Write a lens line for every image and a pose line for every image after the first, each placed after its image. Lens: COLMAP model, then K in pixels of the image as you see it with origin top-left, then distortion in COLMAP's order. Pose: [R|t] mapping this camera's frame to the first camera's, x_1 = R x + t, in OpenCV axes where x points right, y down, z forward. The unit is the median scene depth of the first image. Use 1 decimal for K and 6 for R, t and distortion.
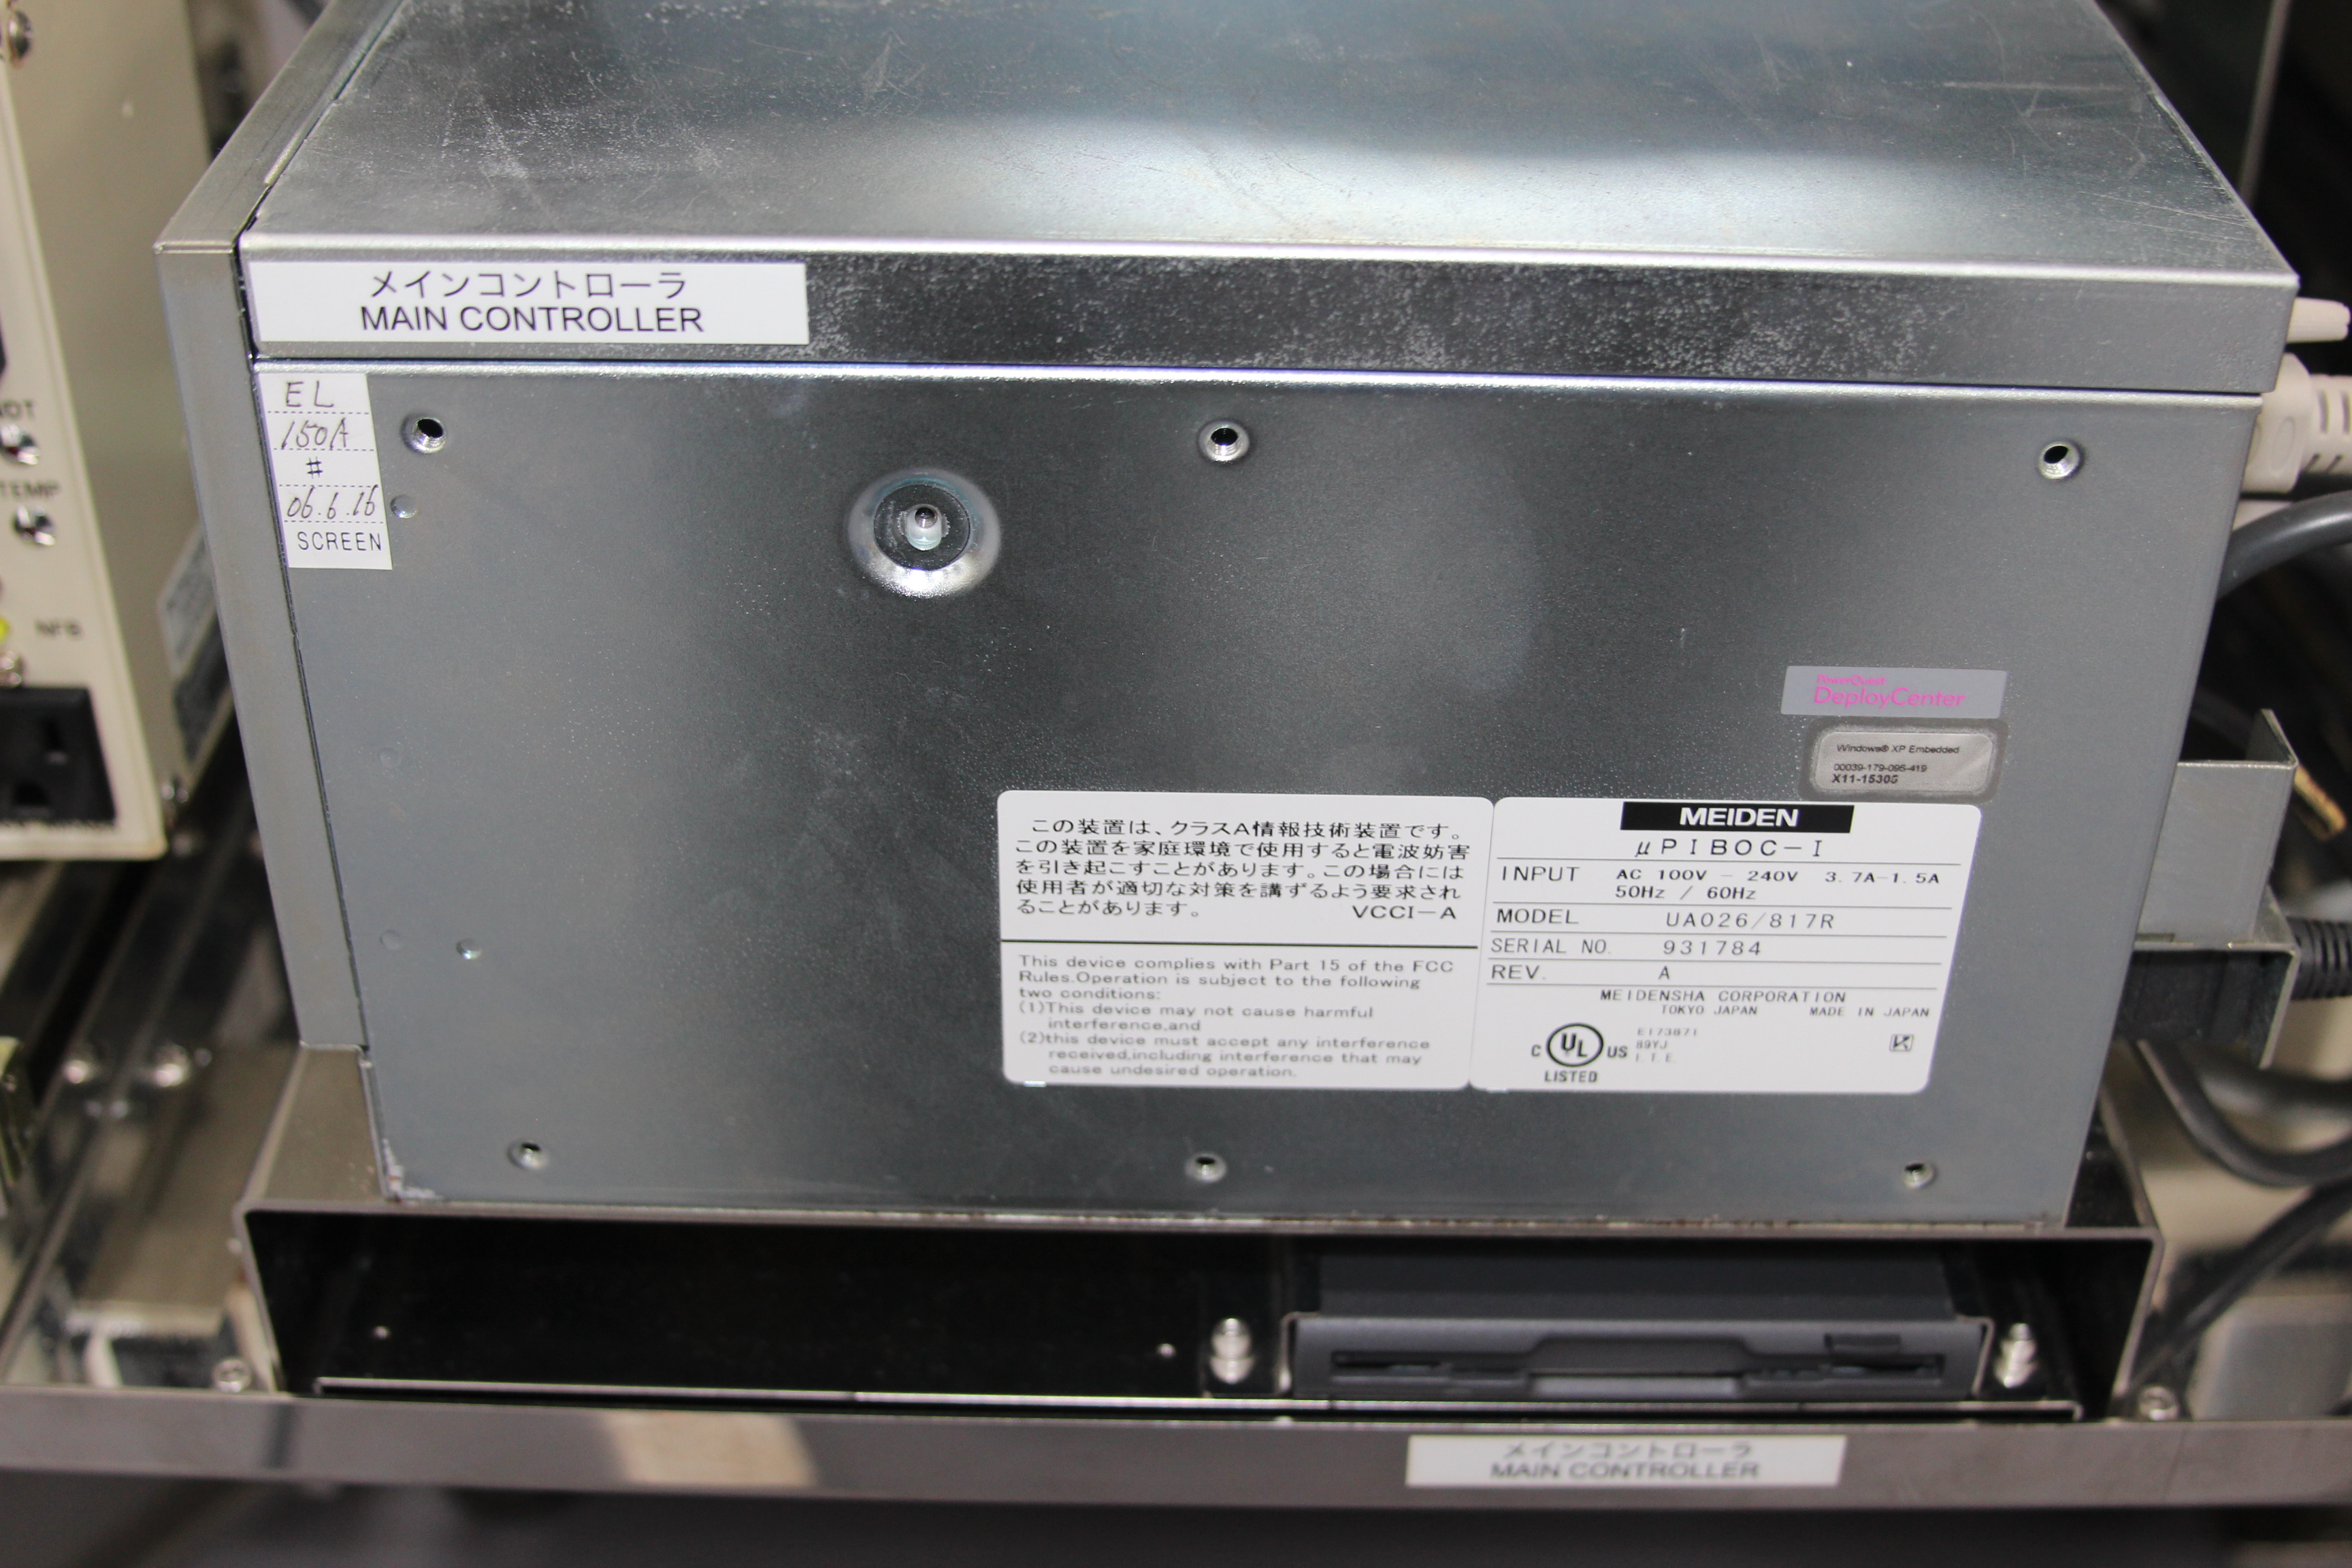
lens RADIAL K [[3046.9, 0, 1176.0], [0, 3046.9, 784.0], [0, 0, 1]] dist [-0.186494, 0.162073]
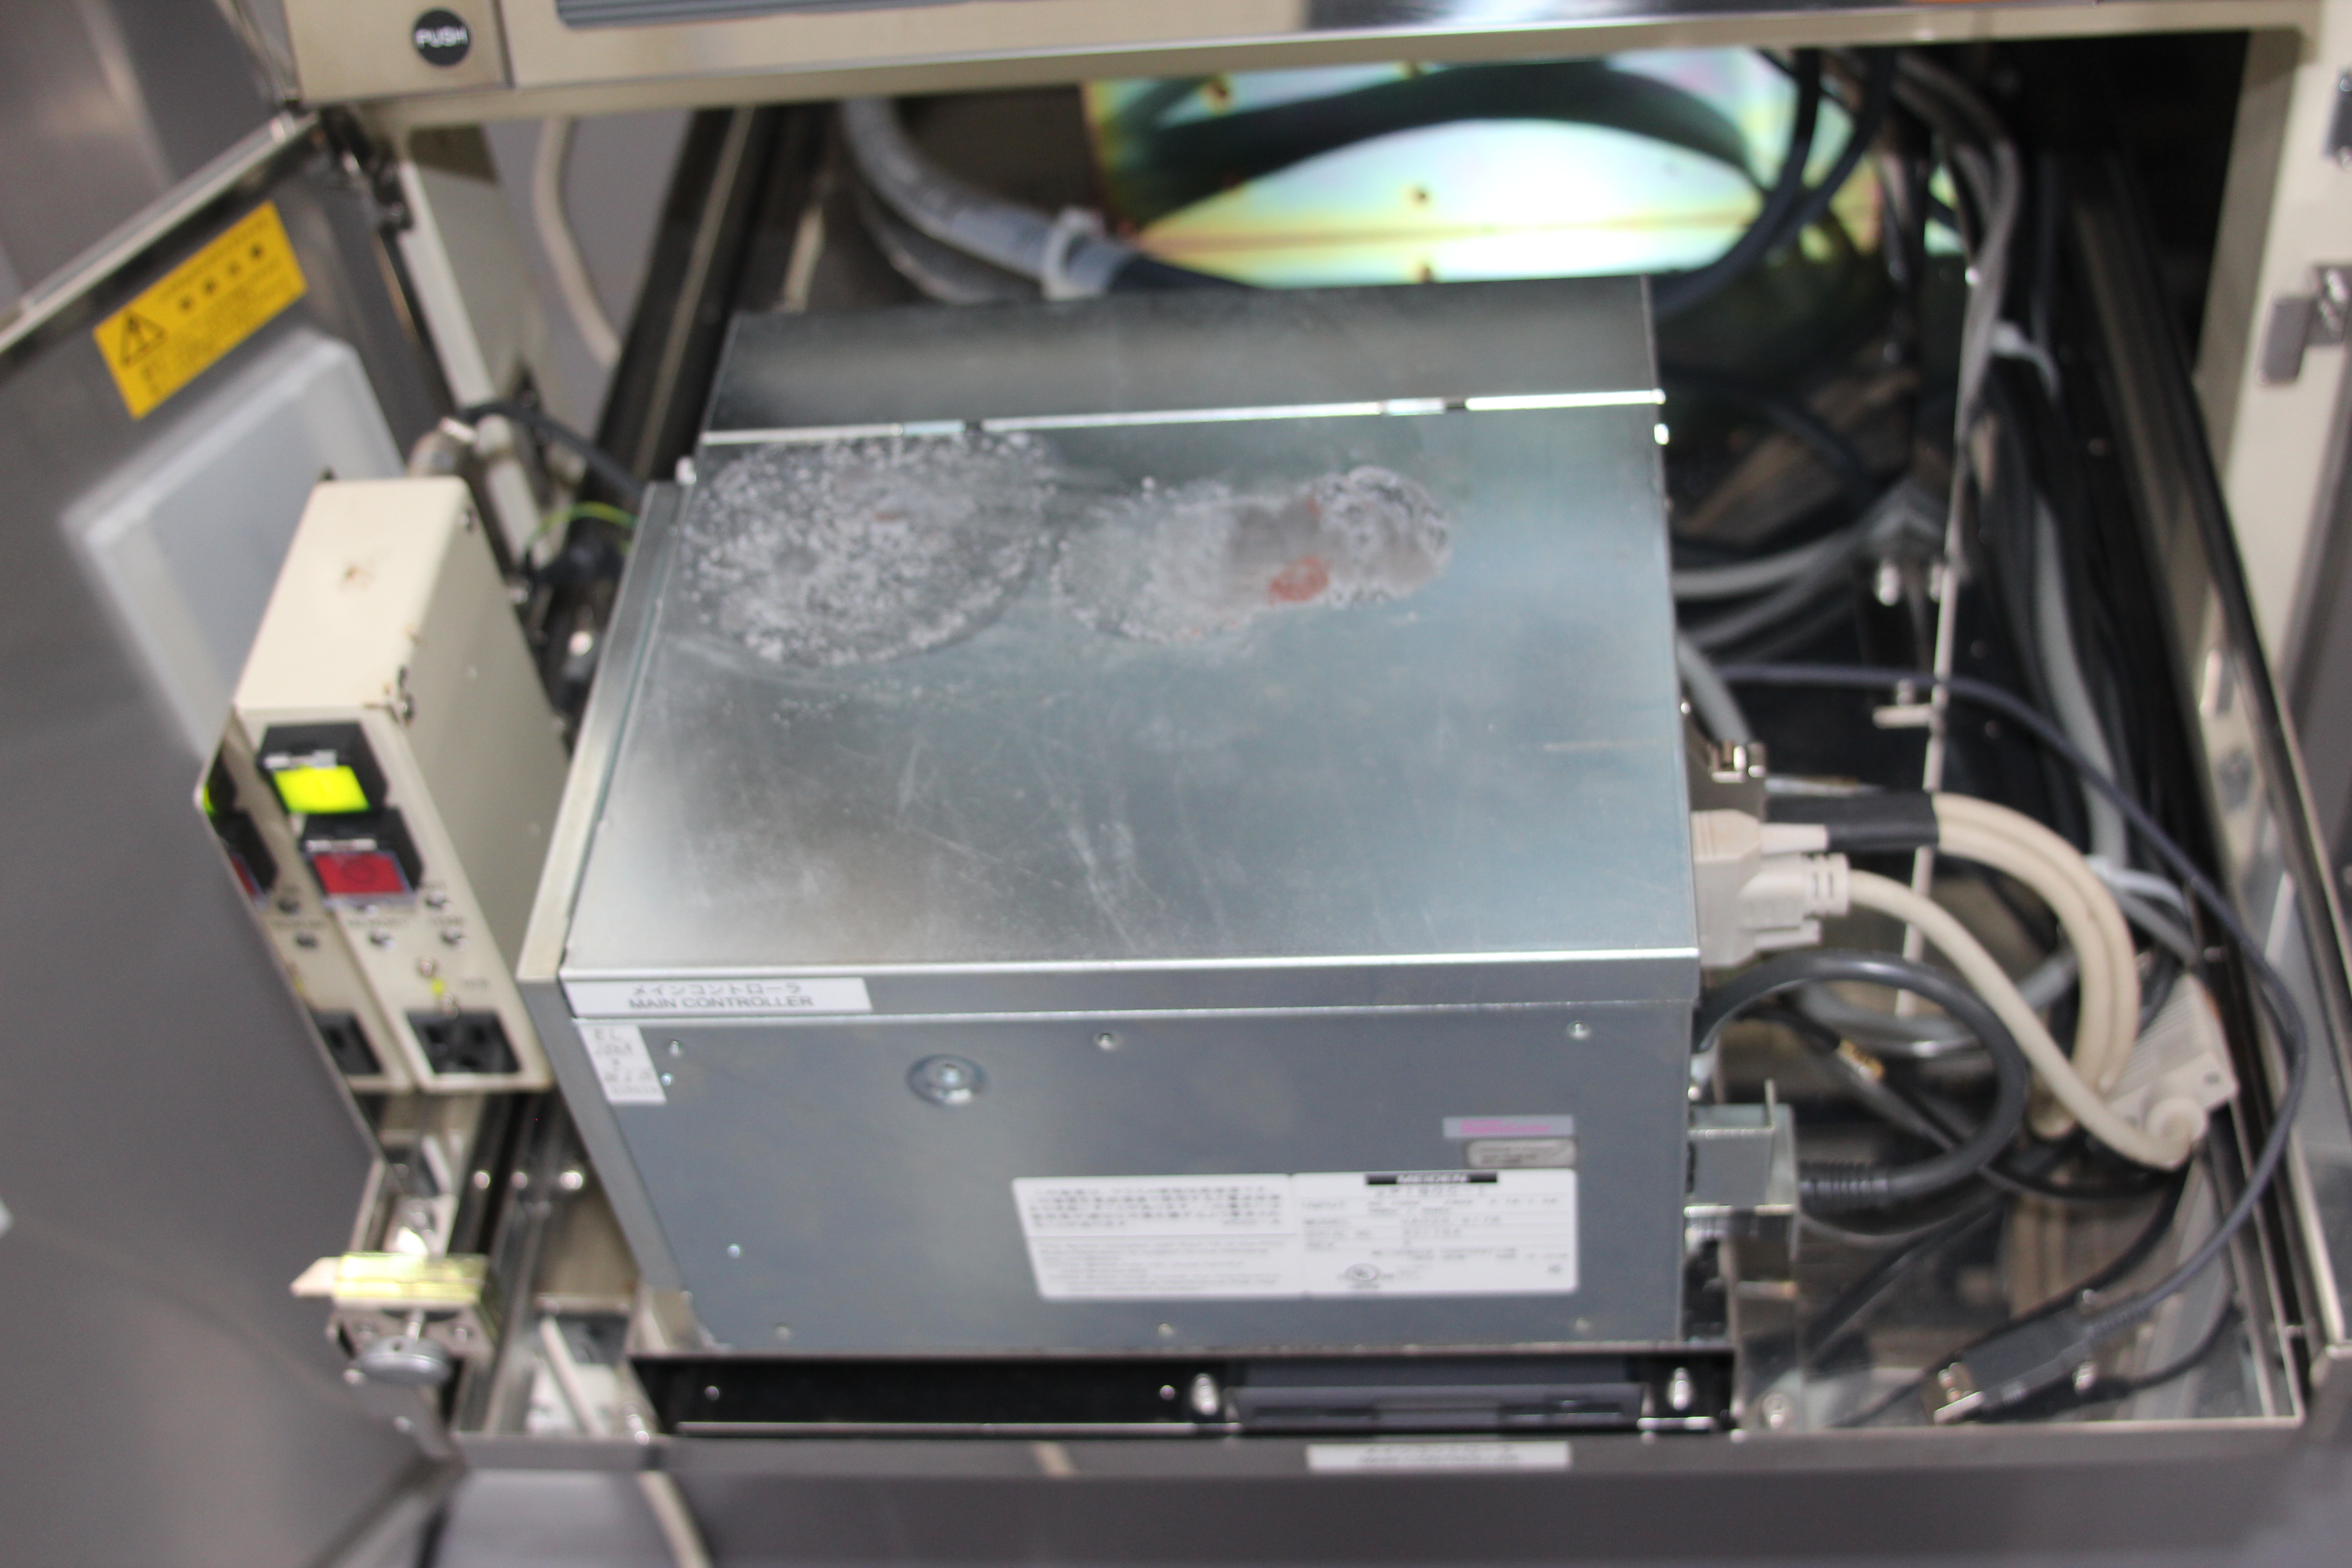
lens RADIAL K [[3046.9, 0, 1176.0], [0, 3046.9, 784.0], [0, 0, 1]] dist [-0.186494, 0.162073]
pose [[0.990709, -0.041320, -0.129569, 0.270945], [0.069901, 0.971961, 0.224512, -0.602869], [0.116659, -0.231483, 0.965819, -0.639729]]
